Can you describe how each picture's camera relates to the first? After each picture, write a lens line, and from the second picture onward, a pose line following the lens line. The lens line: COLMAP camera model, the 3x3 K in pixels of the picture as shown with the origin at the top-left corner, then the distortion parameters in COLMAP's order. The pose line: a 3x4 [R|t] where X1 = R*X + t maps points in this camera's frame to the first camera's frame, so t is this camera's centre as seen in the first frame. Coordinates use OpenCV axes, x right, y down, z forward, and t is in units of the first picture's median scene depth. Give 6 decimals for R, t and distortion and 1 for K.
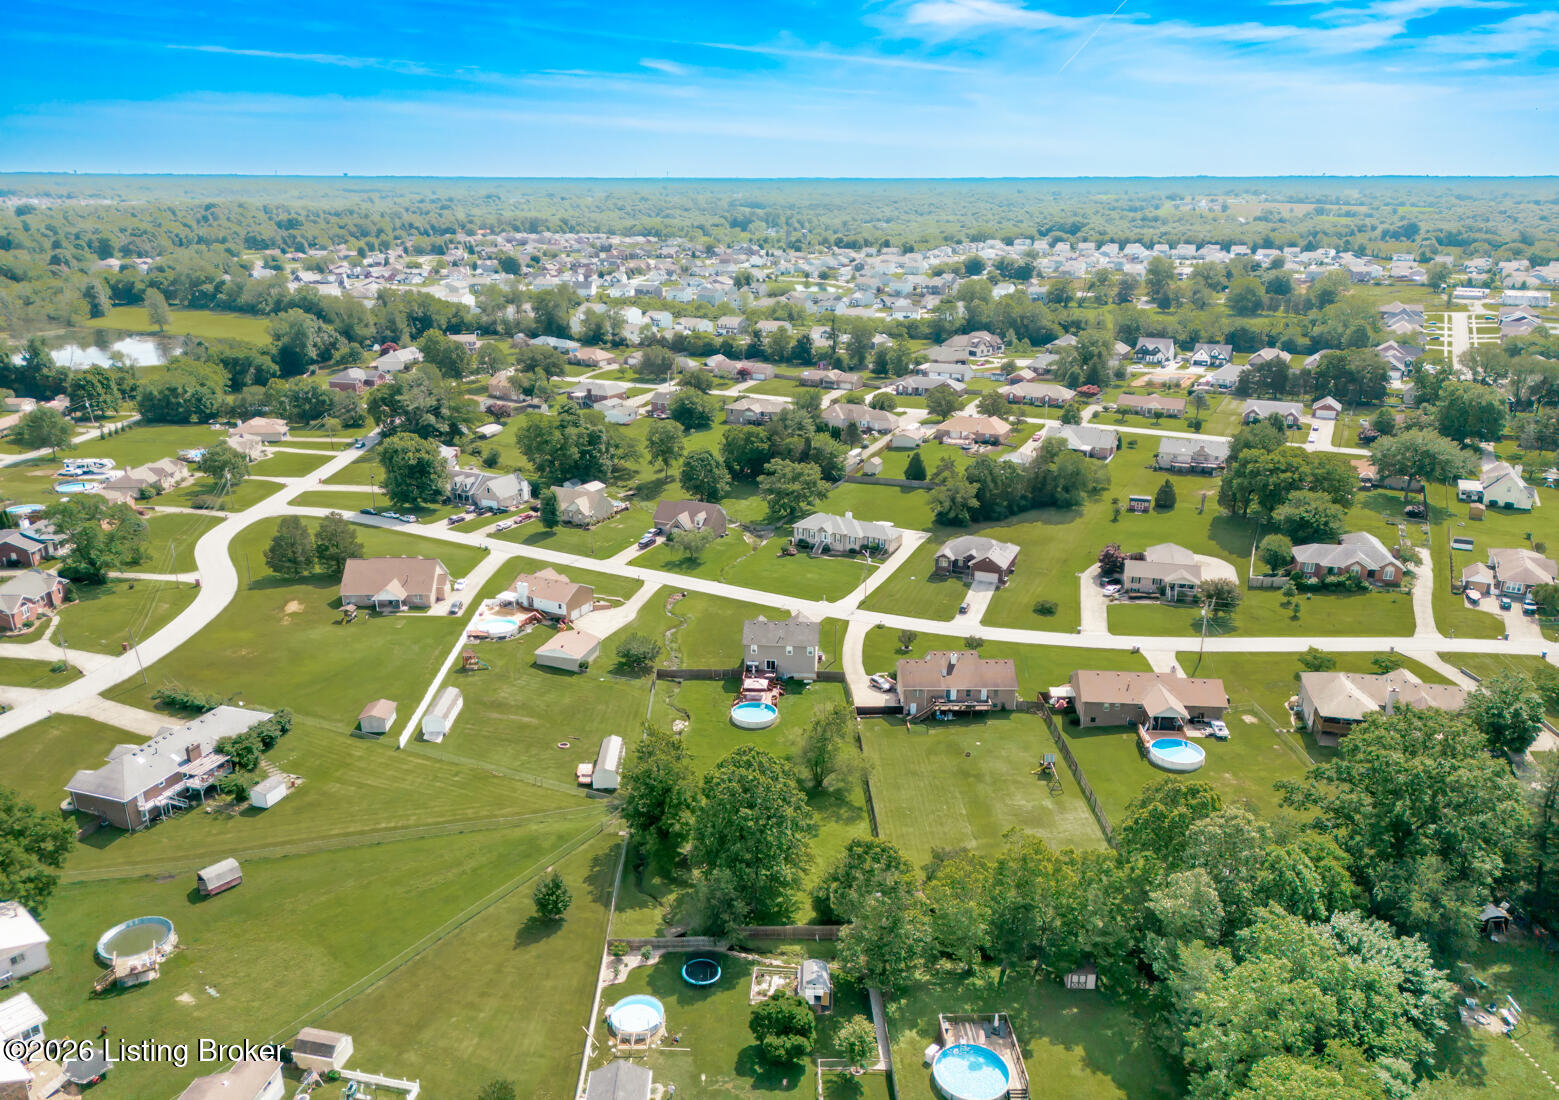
lens RADIAL K [[1120.9, 0, 736.1], [0, 1120.9, 534.2], [0, 0, 1]] dist [0.034955, -0.019855]
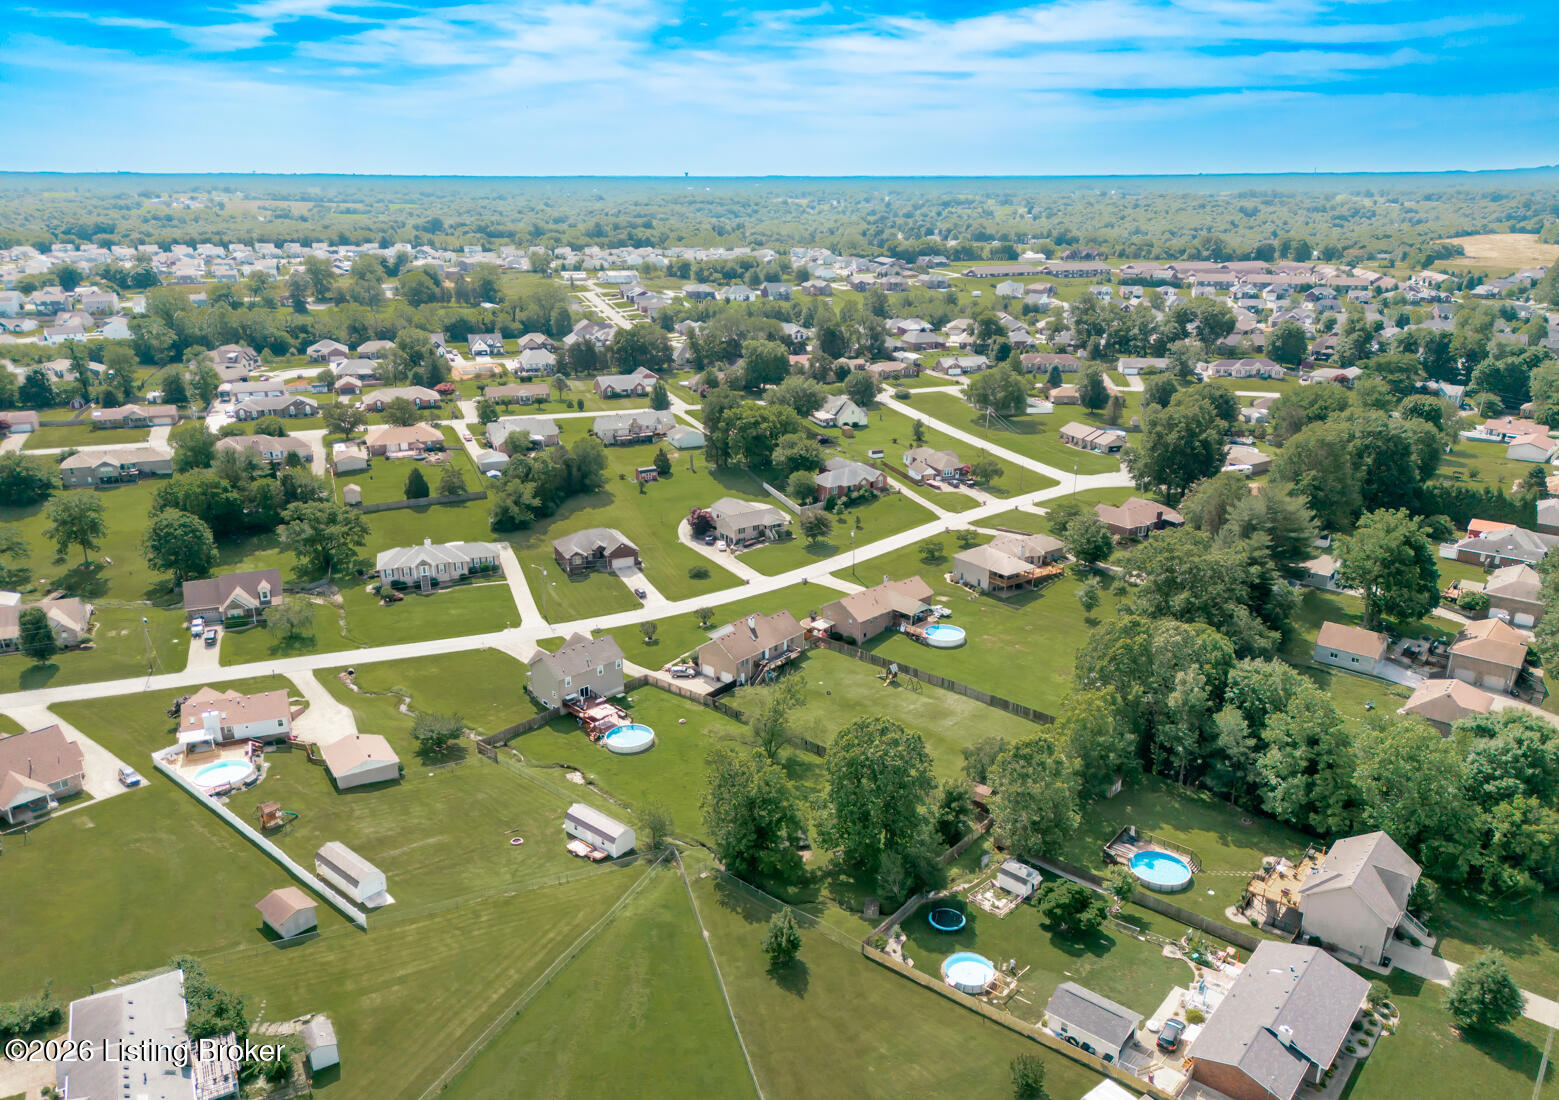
lens RADIAL K [[1120.9, 0, 765.4], [0, 1120.9, 552.6], [0, 0, 1]] dist [0.034955, -0.019855]
pose [[0.657324, -0.237022, 0.715364, -0.435413], [0.224638, 0.967724, 0.114224, -0.060299], [-0.719349, 0.085616, 0.689353, 0.180618]]
